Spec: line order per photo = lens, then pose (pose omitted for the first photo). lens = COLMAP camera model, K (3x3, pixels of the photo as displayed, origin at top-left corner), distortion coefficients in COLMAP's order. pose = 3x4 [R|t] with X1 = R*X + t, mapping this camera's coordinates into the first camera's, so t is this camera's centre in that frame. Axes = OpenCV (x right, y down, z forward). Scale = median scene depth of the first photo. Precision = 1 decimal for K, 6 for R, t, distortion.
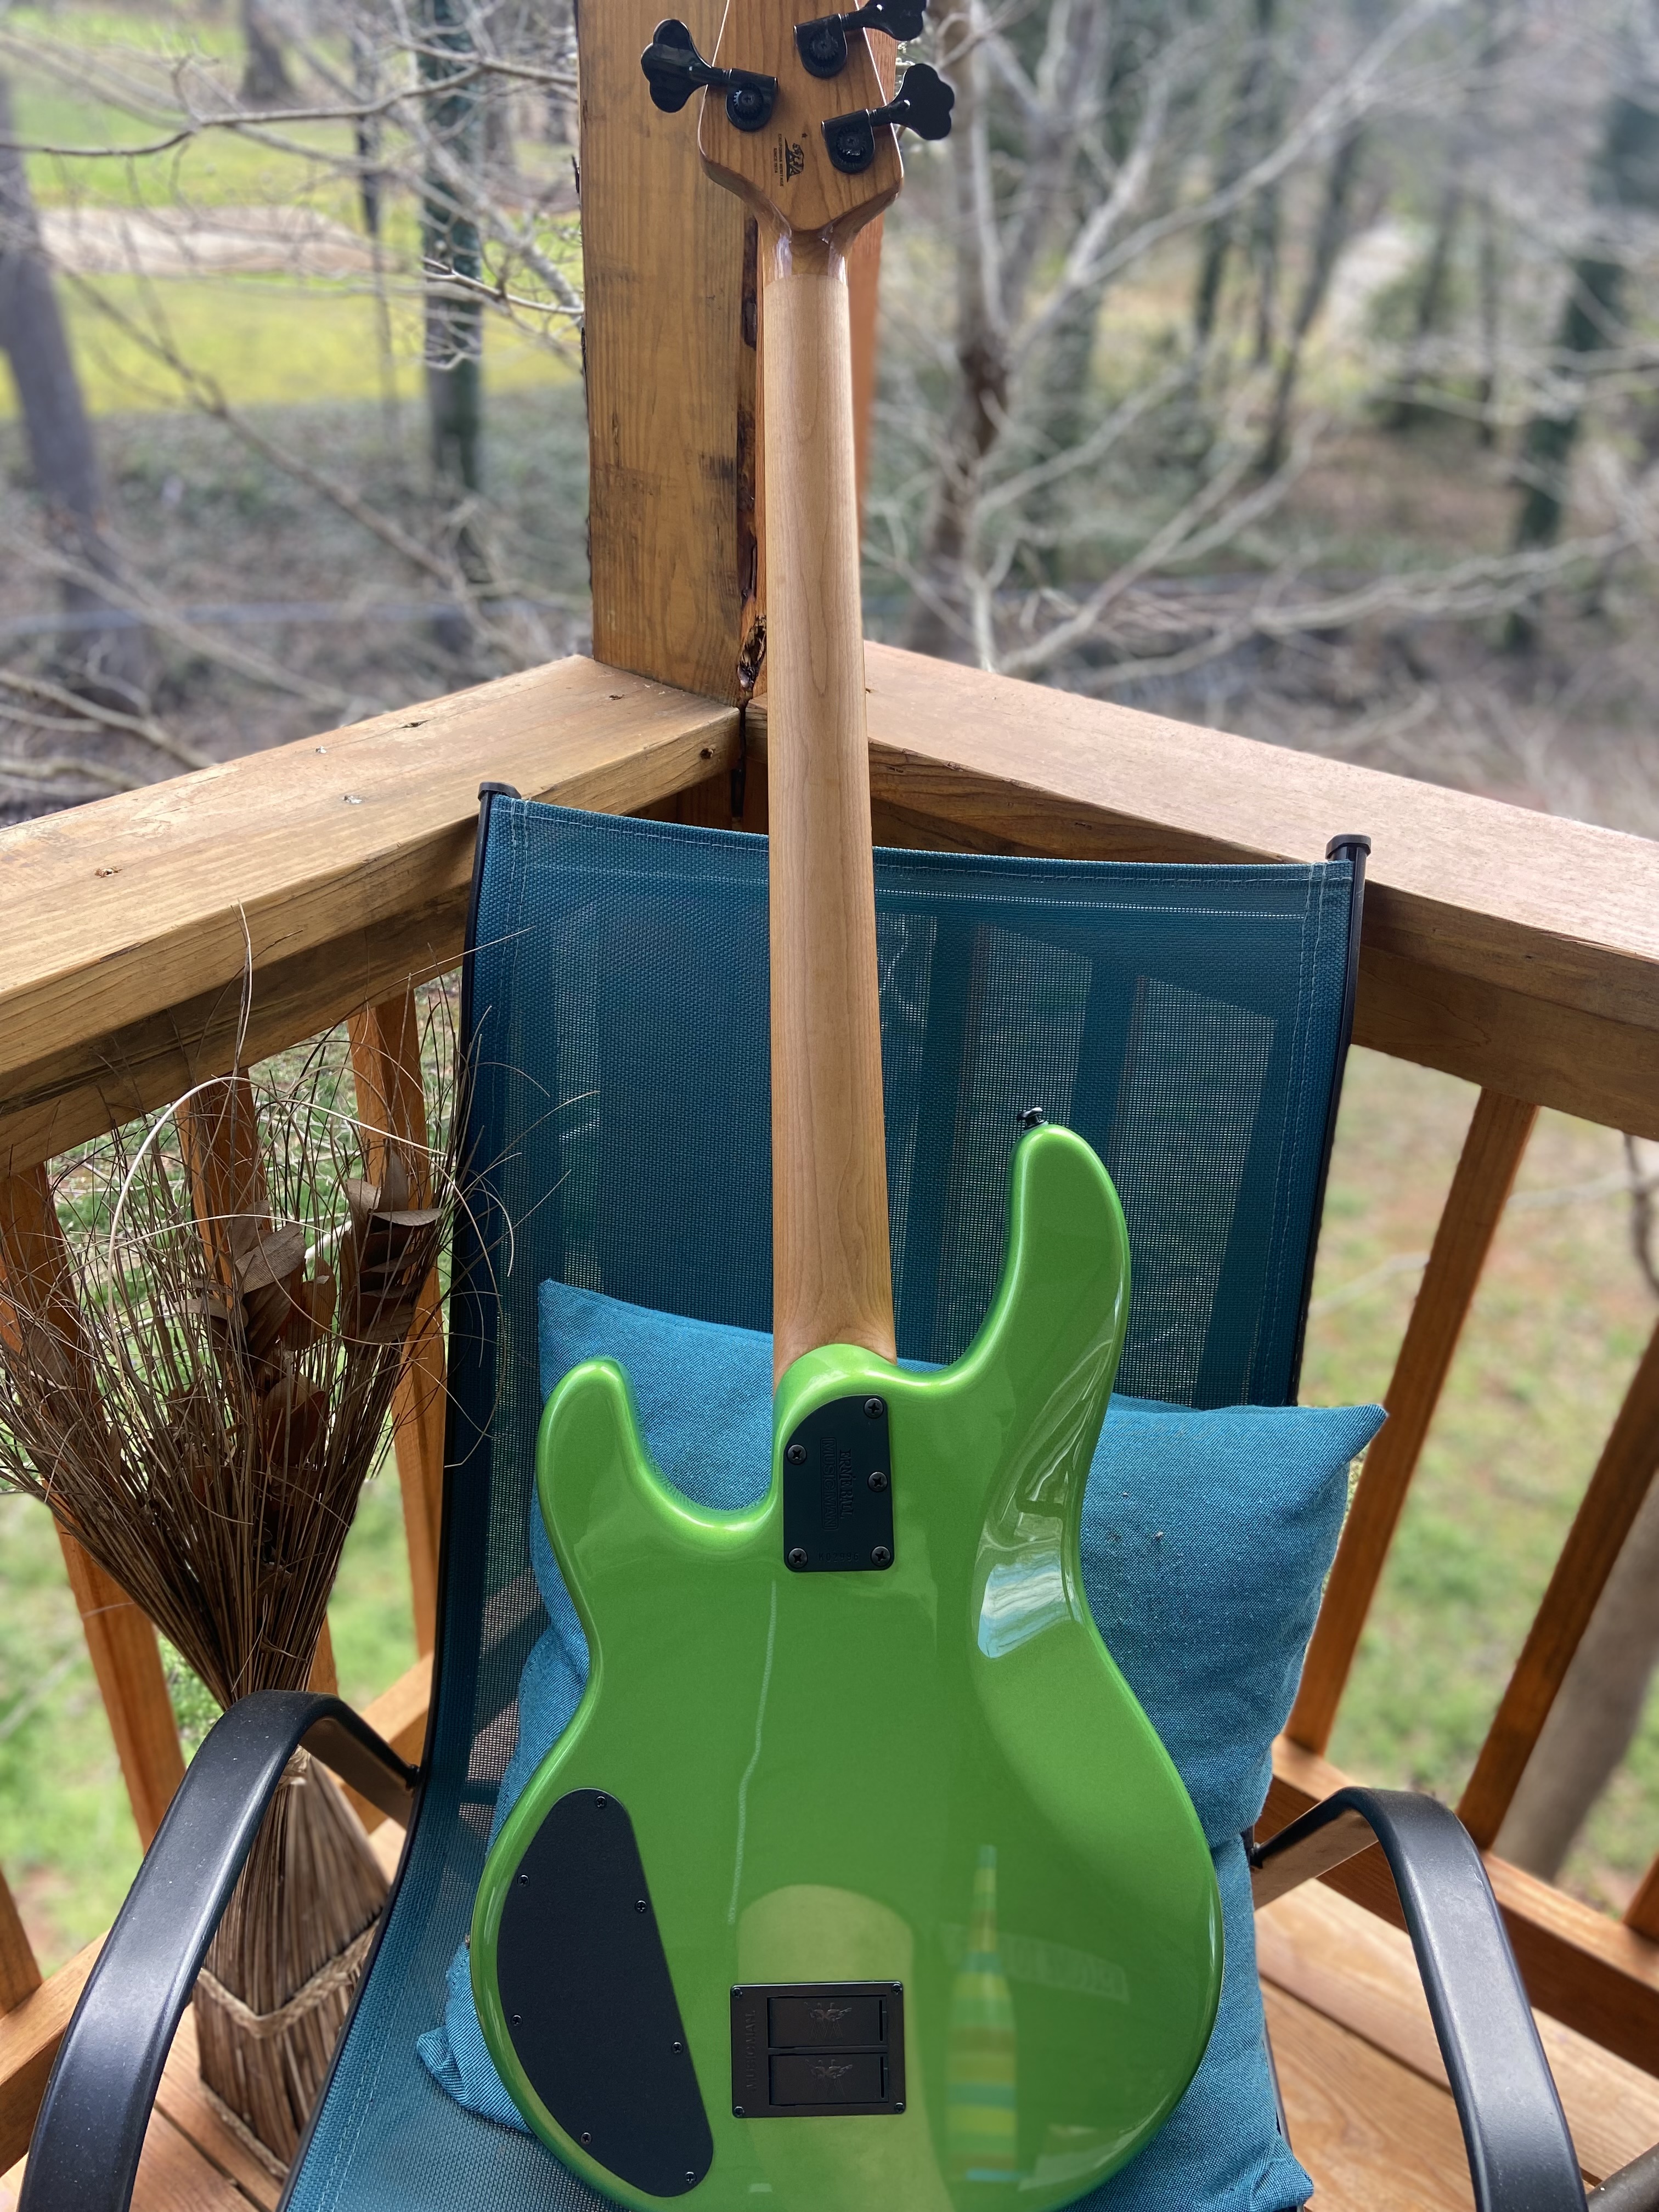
lens RADIAL K [[1655.7, 0, 840.7], [0, 1655.7, 1096.7], [0, 0, 1]] dist [0.012632, -0.014062]
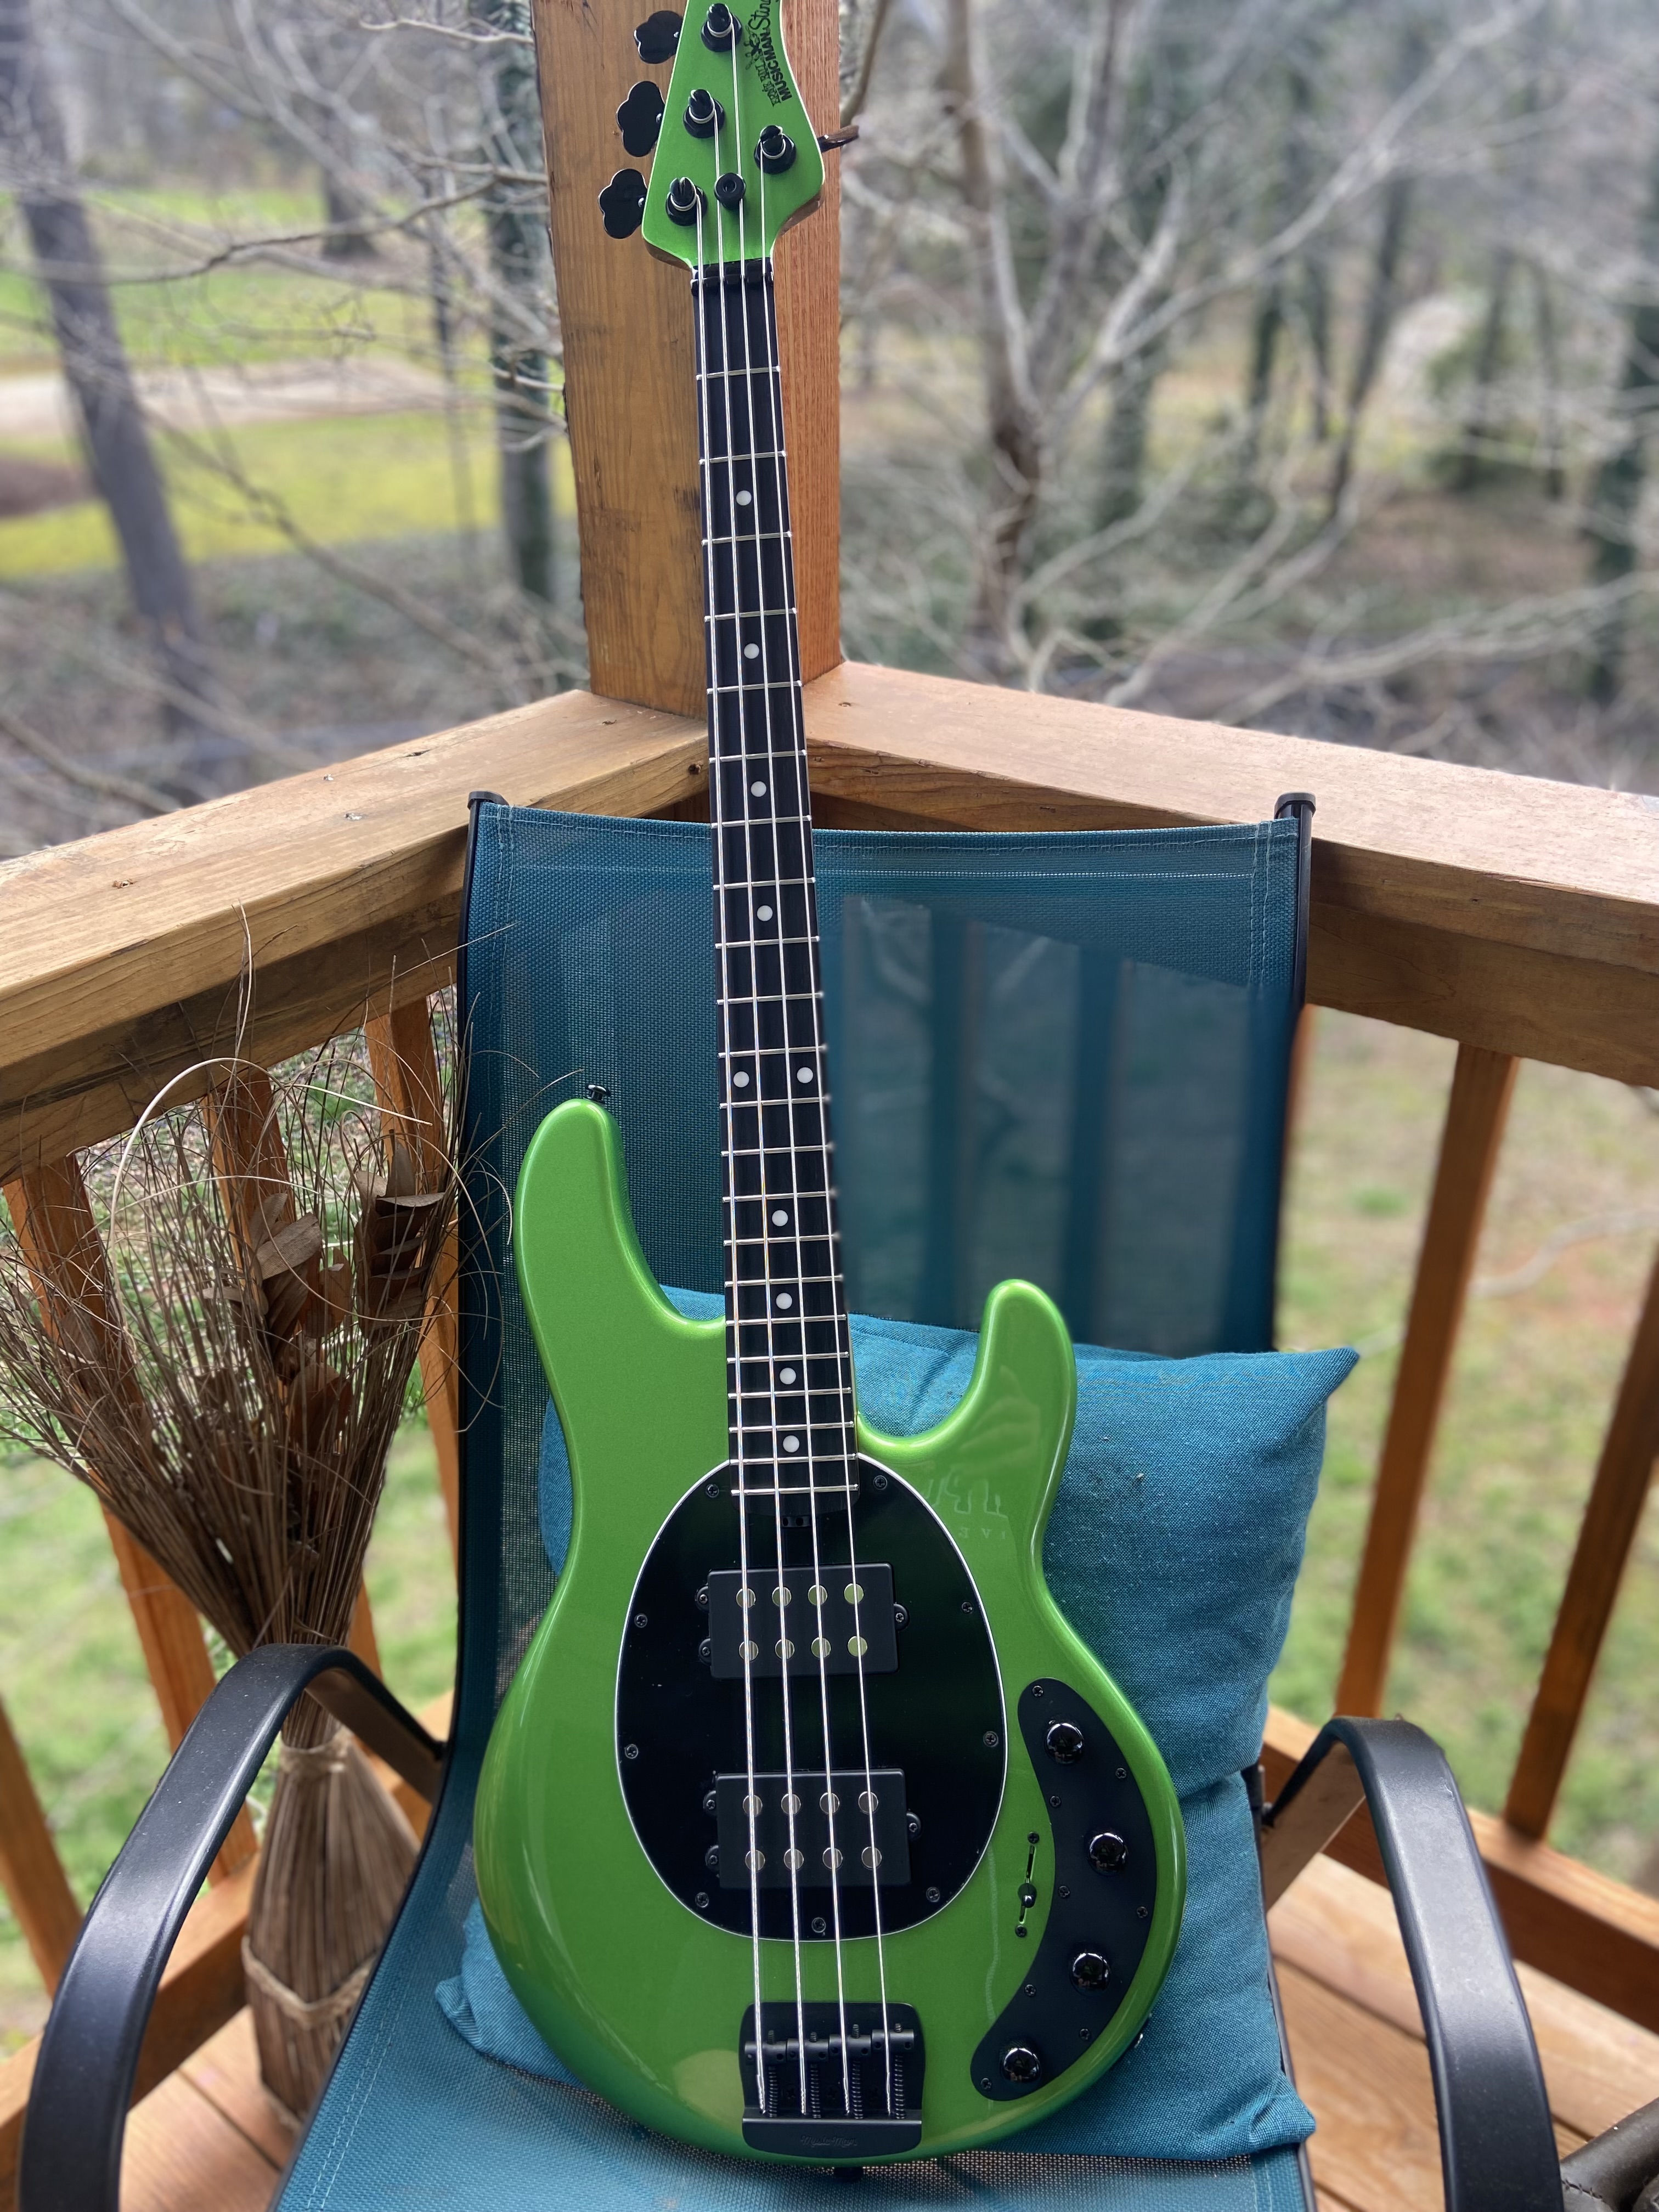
lens RADIAL K [[1657.5, 0, 829.5], [0, 1657.5, 1106.0], [0, 0, 1]] dist [0.003419, 0.010526]
pose [[0.996910, -0.043605, -0.065334, 0.070726], [0.040103, 0.997736, -0.053981, 0.073695], [0.067540, 0.051194, 0.996402, -0.037028]]
